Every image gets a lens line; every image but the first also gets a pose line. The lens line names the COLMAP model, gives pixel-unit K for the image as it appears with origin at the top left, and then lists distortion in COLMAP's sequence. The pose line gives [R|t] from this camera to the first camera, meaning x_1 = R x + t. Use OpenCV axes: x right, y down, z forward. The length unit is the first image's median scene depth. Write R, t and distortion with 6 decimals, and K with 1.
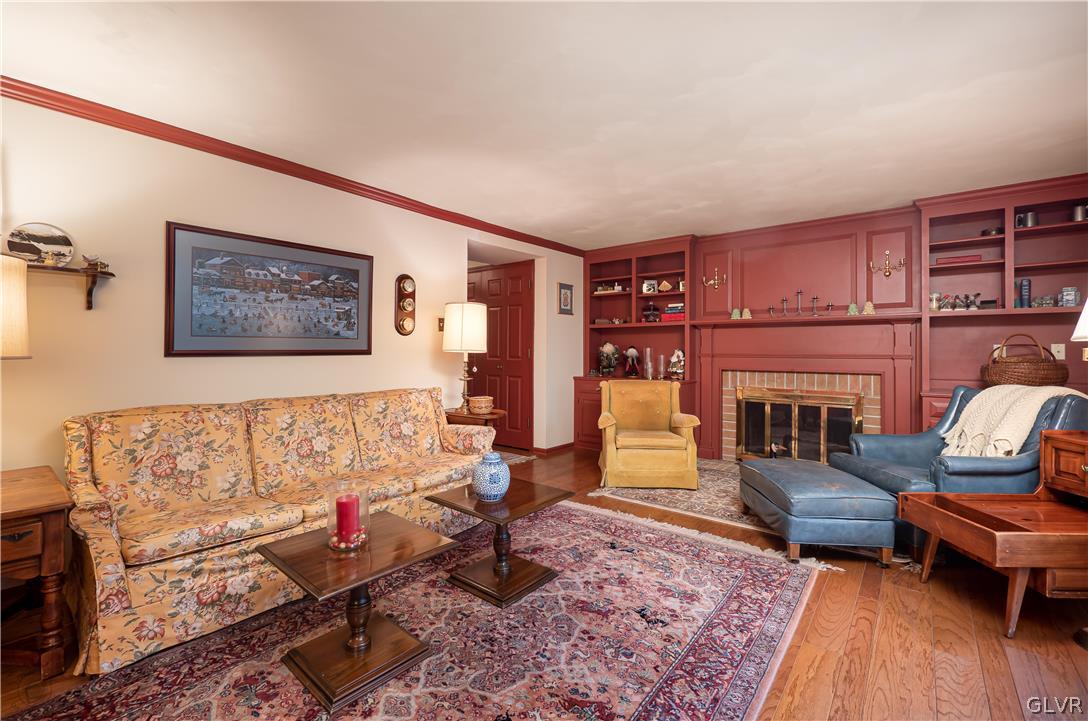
lens RADIAL K [[476.8, 0, 539.4], [0, 476.8, 339.0], [0, 0, 1]] dist [-0.001010, -0.000221]
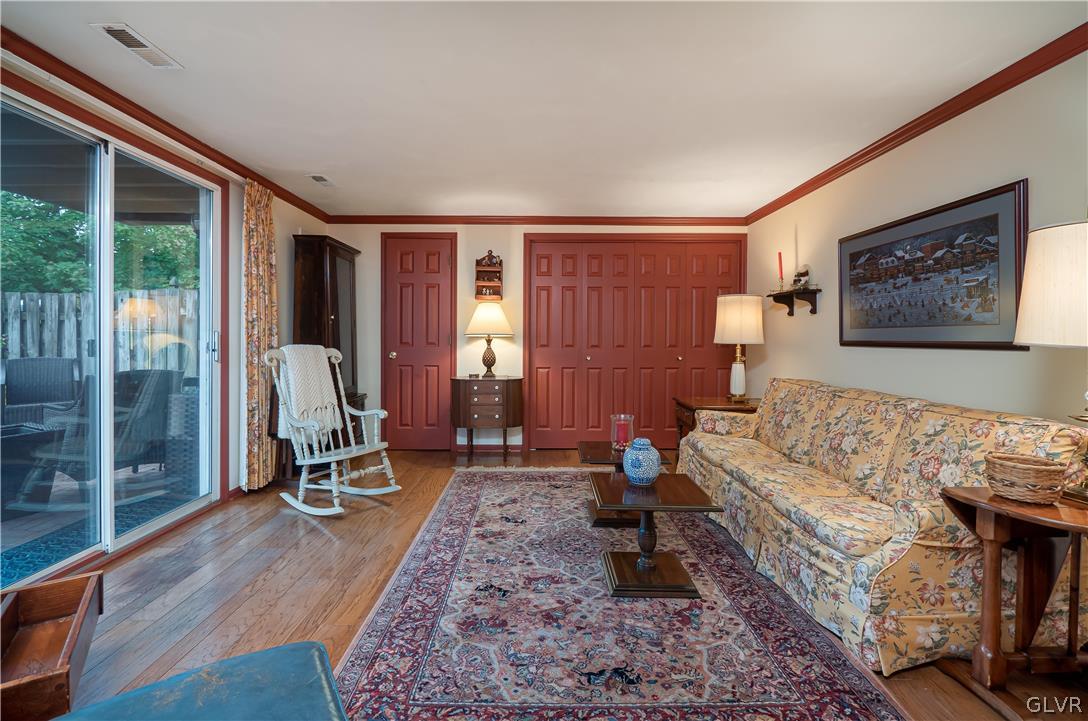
lens RADIAL K [[476.8, 0, 539.4], [0, 476.8, 339.0], [0, 0, 1]] dist [-0.001010, -0.000221]
pose [[-0.782051, -0.002896, -0.623208, 0.597679], [0.007454, 0.999874, -0.014001, 0.029306], [0.623170, -0.015595, -0.781931, 1.394856]]
